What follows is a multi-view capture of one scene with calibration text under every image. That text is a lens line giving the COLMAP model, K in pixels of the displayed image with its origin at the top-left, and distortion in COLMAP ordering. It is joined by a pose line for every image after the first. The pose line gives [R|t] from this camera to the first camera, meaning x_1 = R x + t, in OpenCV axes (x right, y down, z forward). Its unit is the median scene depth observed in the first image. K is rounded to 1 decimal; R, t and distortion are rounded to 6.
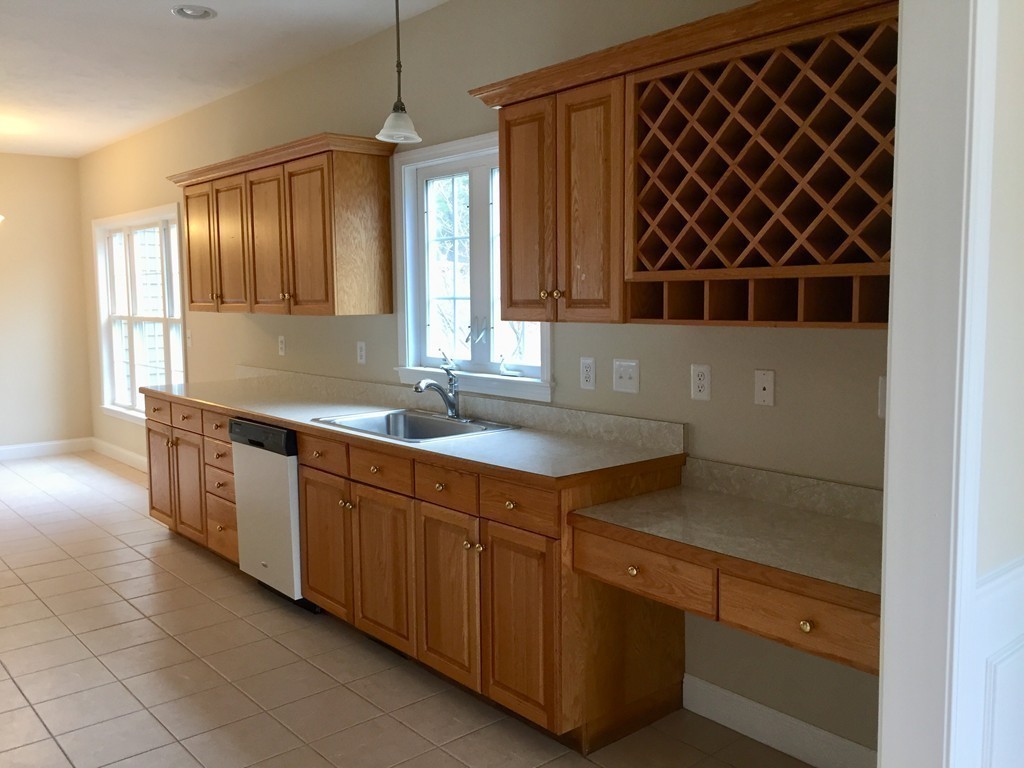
lens RADIAL K [[858.6, 0, 512.0], [0, 858.6, 384.0], [0, 0, 1]] dist [0.090452, -0.094822]
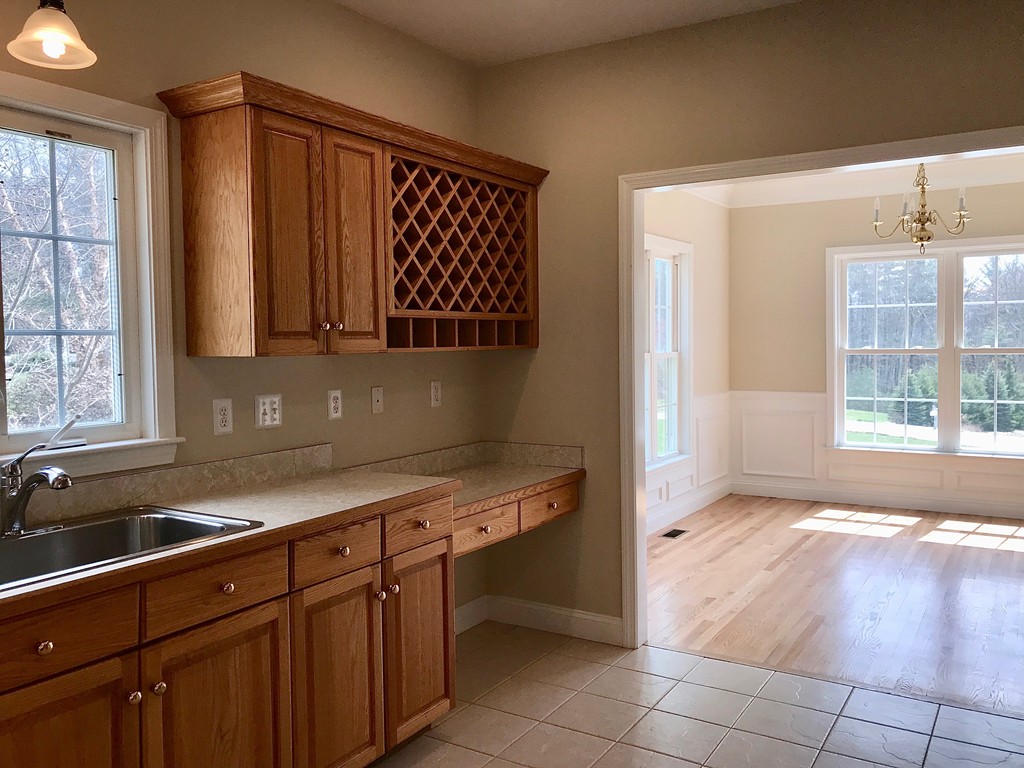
lens RADIAL K [[858.6, 0, 512.0], [0, 858.6, 384.0], [0, 0, 1]] dist [0.090452, -0.094822]
pose [[-0.304640, -0.055003, 0.950878, -0.757428], [0.100573, 0.990892, 0.089539, -0.085556], [-0.947143, 0.122910, -0.296334, 0.880724]]
